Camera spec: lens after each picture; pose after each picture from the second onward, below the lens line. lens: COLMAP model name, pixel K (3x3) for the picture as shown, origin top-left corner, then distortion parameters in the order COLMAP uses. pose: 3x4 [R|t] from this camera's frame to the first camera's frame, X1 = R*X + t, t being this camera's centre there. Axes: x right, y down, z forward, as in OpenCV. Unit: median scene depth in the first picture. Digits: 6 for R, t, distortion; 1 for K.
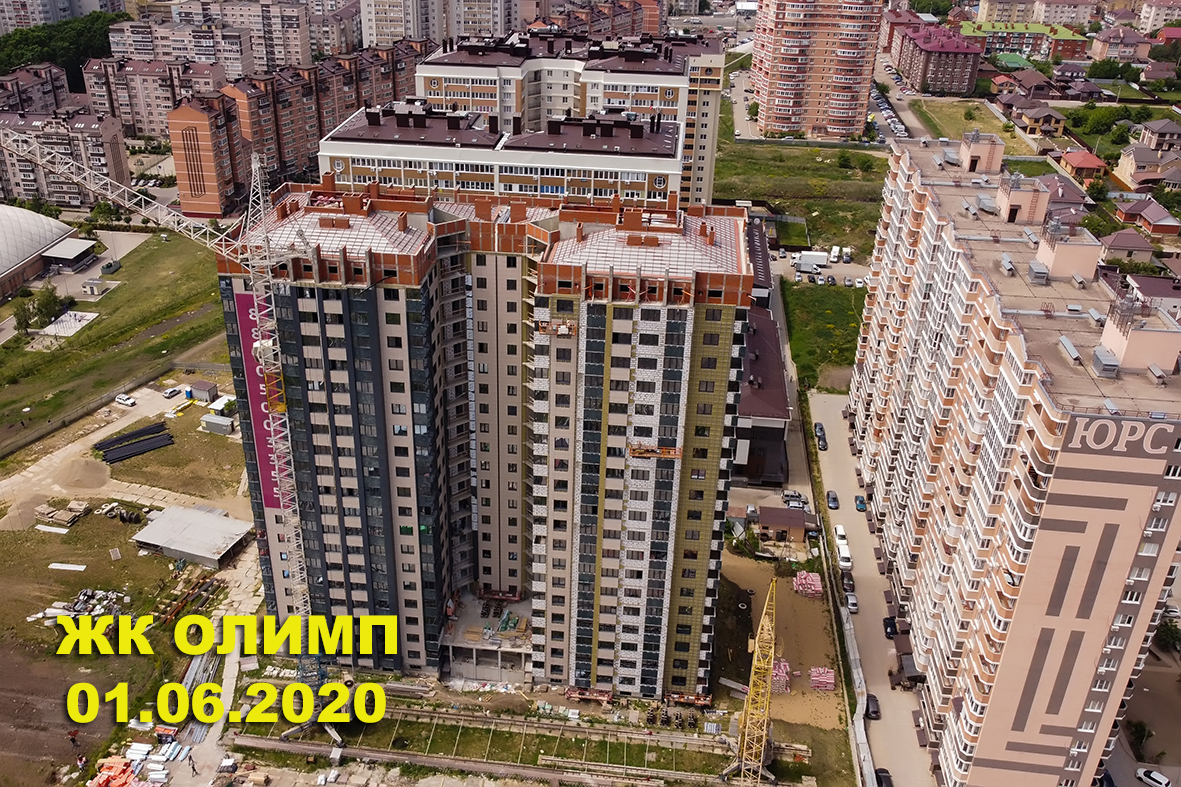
lens RADIAL K [[1059.7, 0, 551.7], [0, 1059.7, 400.3], [0, 0, 1]] dist [-0.005442, 0.001595]
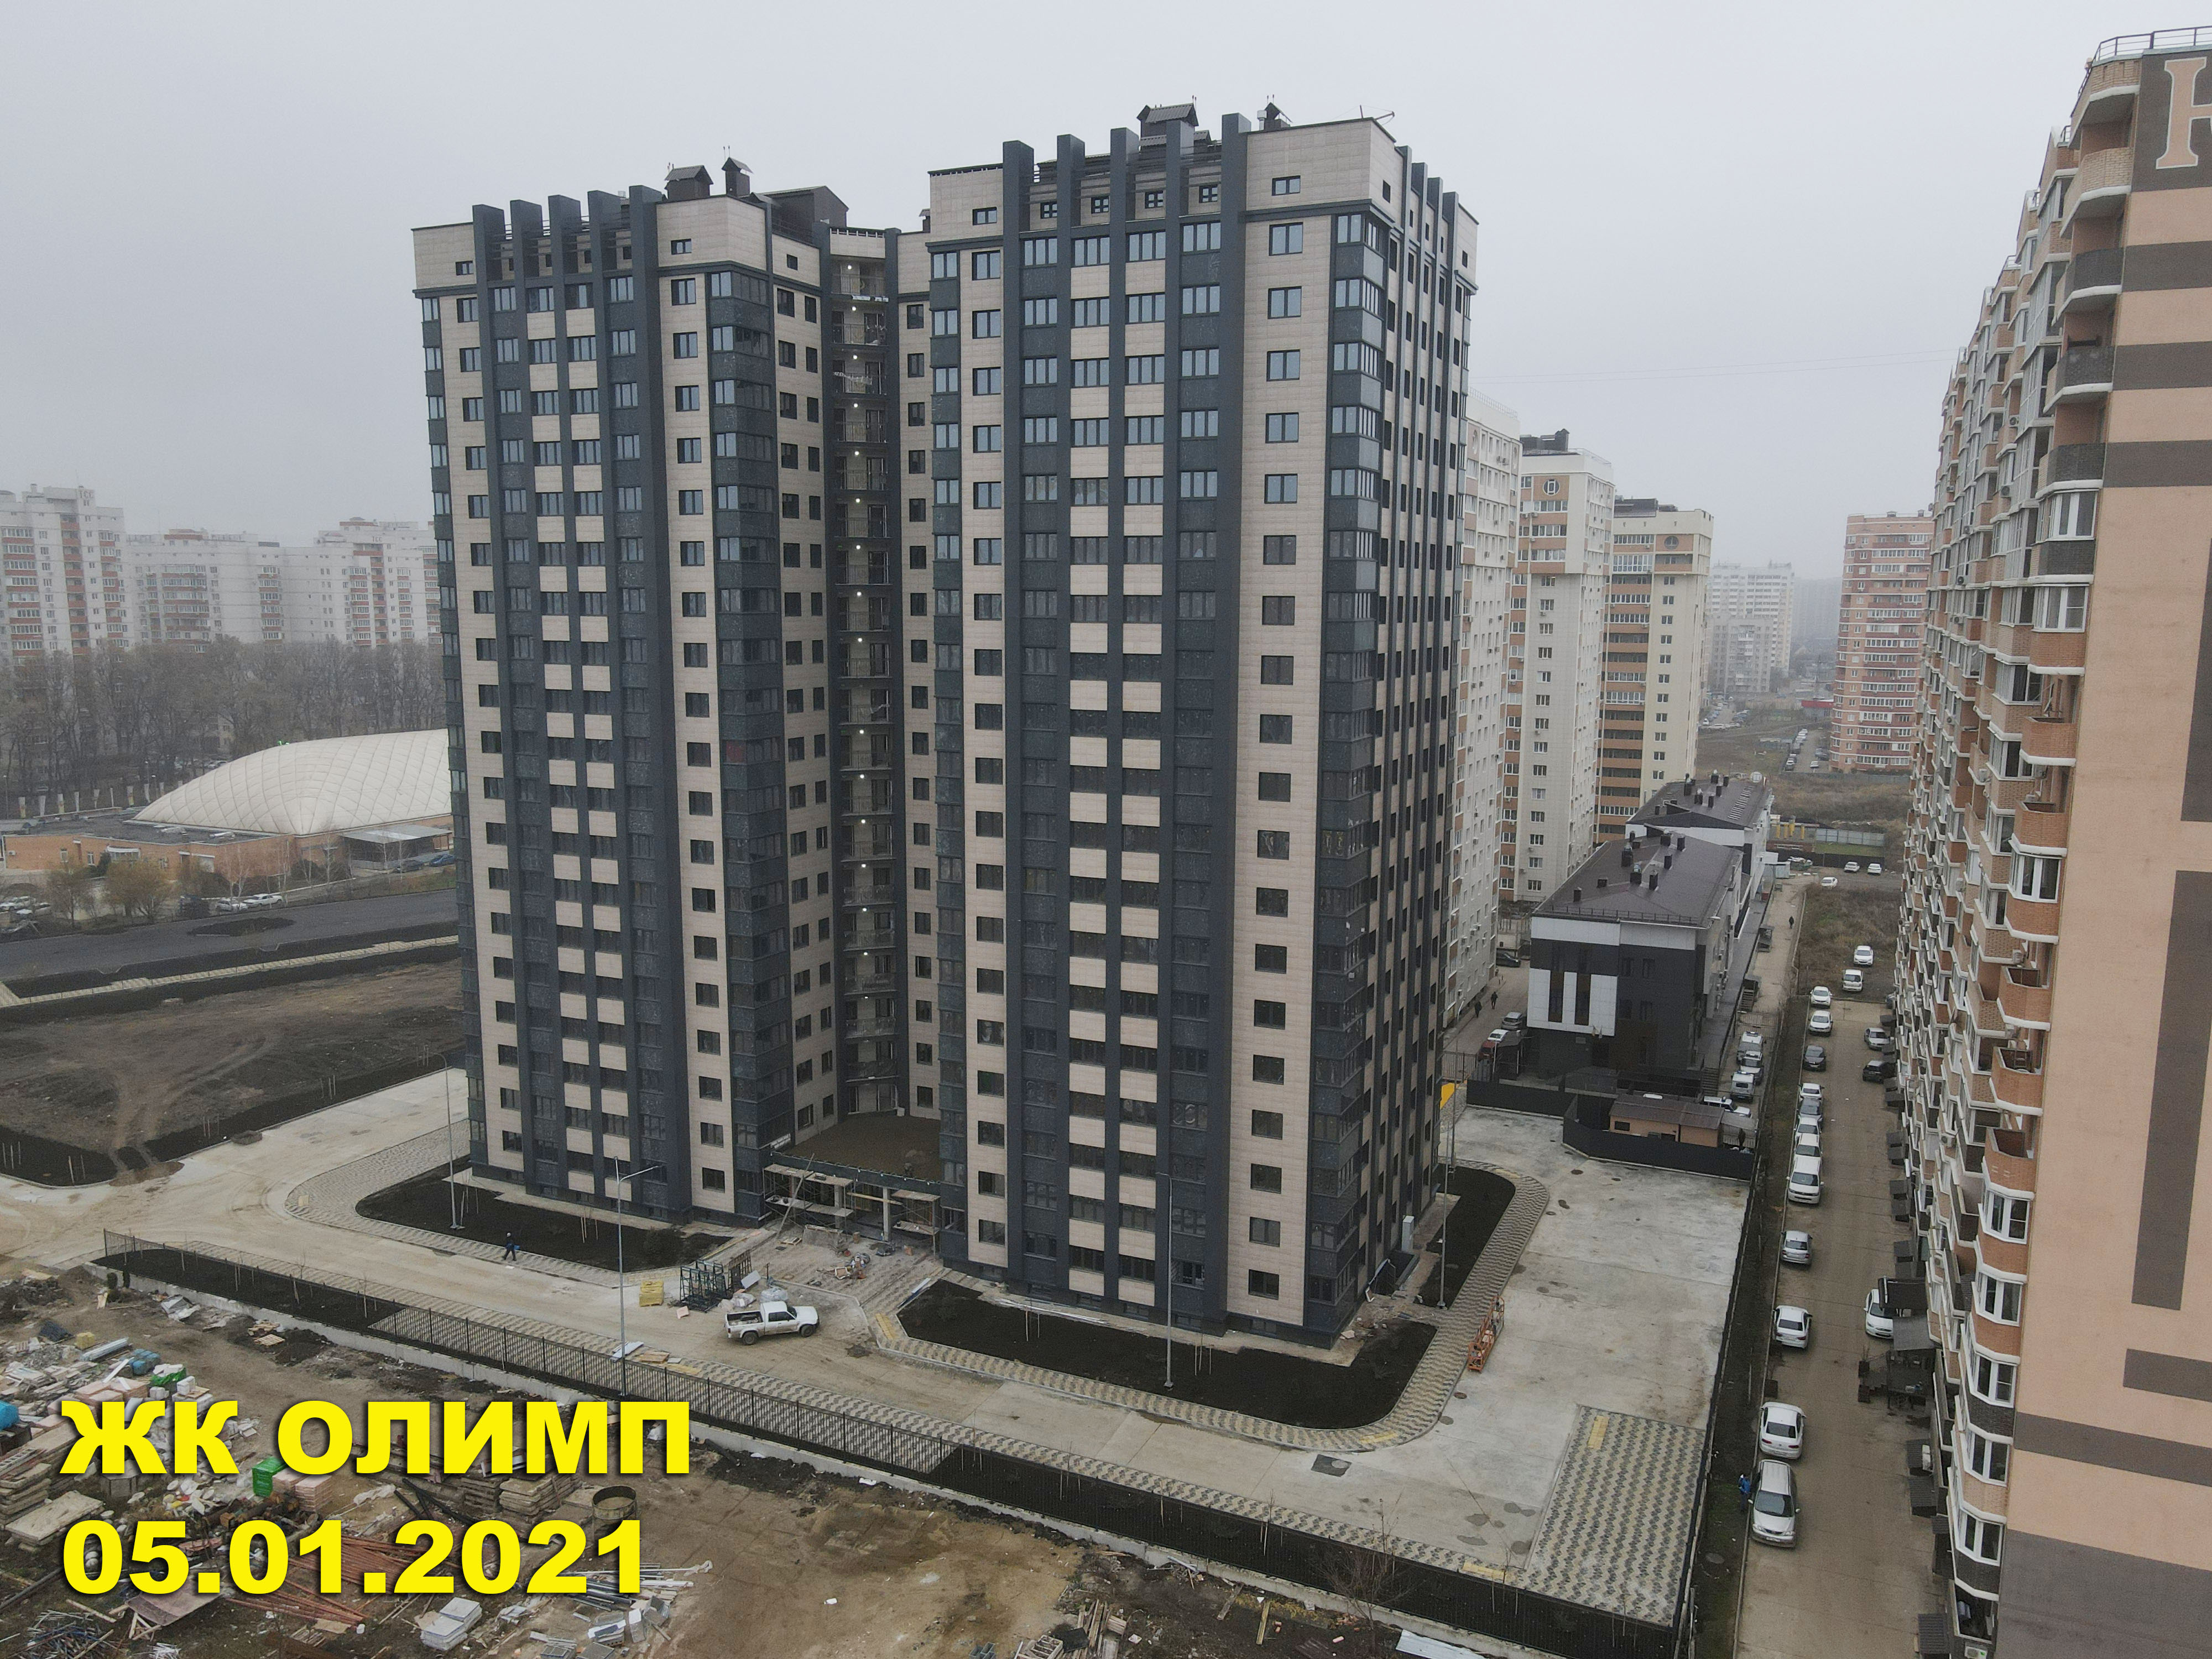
lens RADIAL K [[1611.4, 0, 1106.4], [0, 1611.4, 838.5], [0, 0, 1]] dist [0.019648, 0.001876]
pose [[0.954988, 0.035027, -0.294568, 0.179050], [-0.132776, 0.938453, -0.318867, 0.234070], [0.265269, 0.343626, 0.900863, 0.287123]]
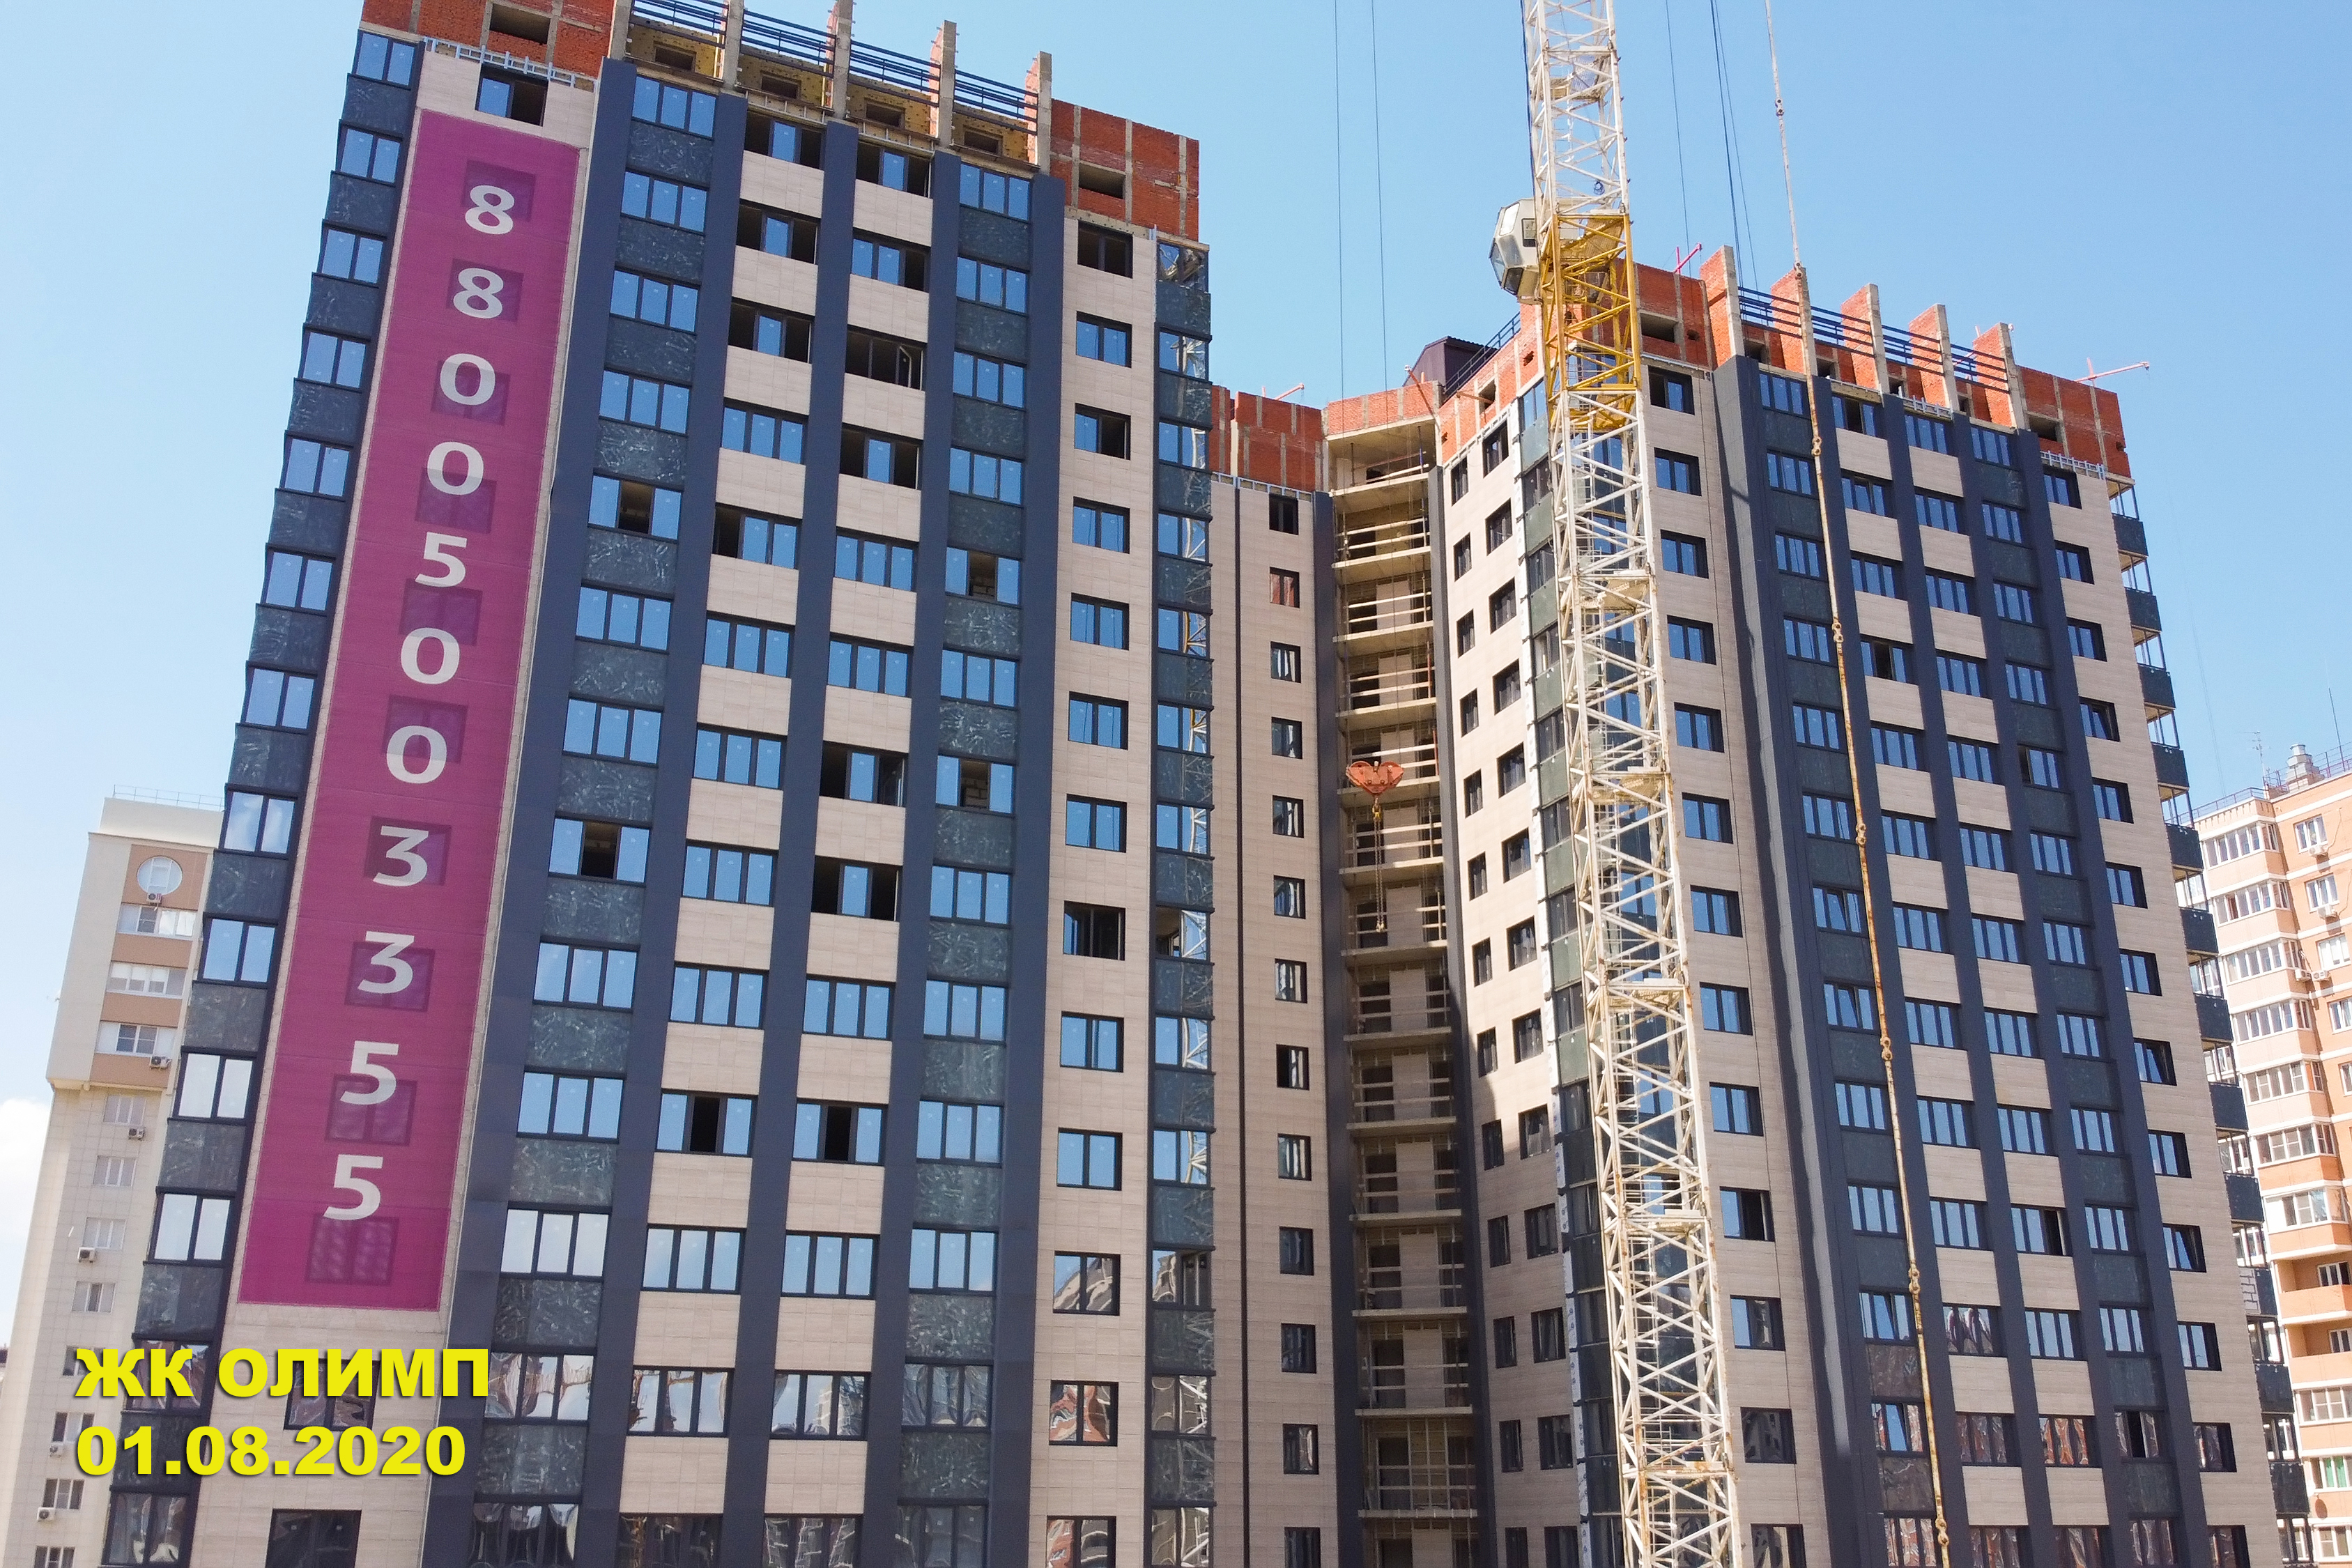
lens RADIAL K [[2007.4, 0, 1174.9], [0, 2007.4, 816.2], [0, 0, 1]] dist [0.122750, -0.280825]
pose [[0.864199, 0.159969, 0.477044, -0.223802], [0.245955, 0.692804, -0.677886, 0.213457], [-0.438938, 0.703159, 0.559375, 0.522483]]
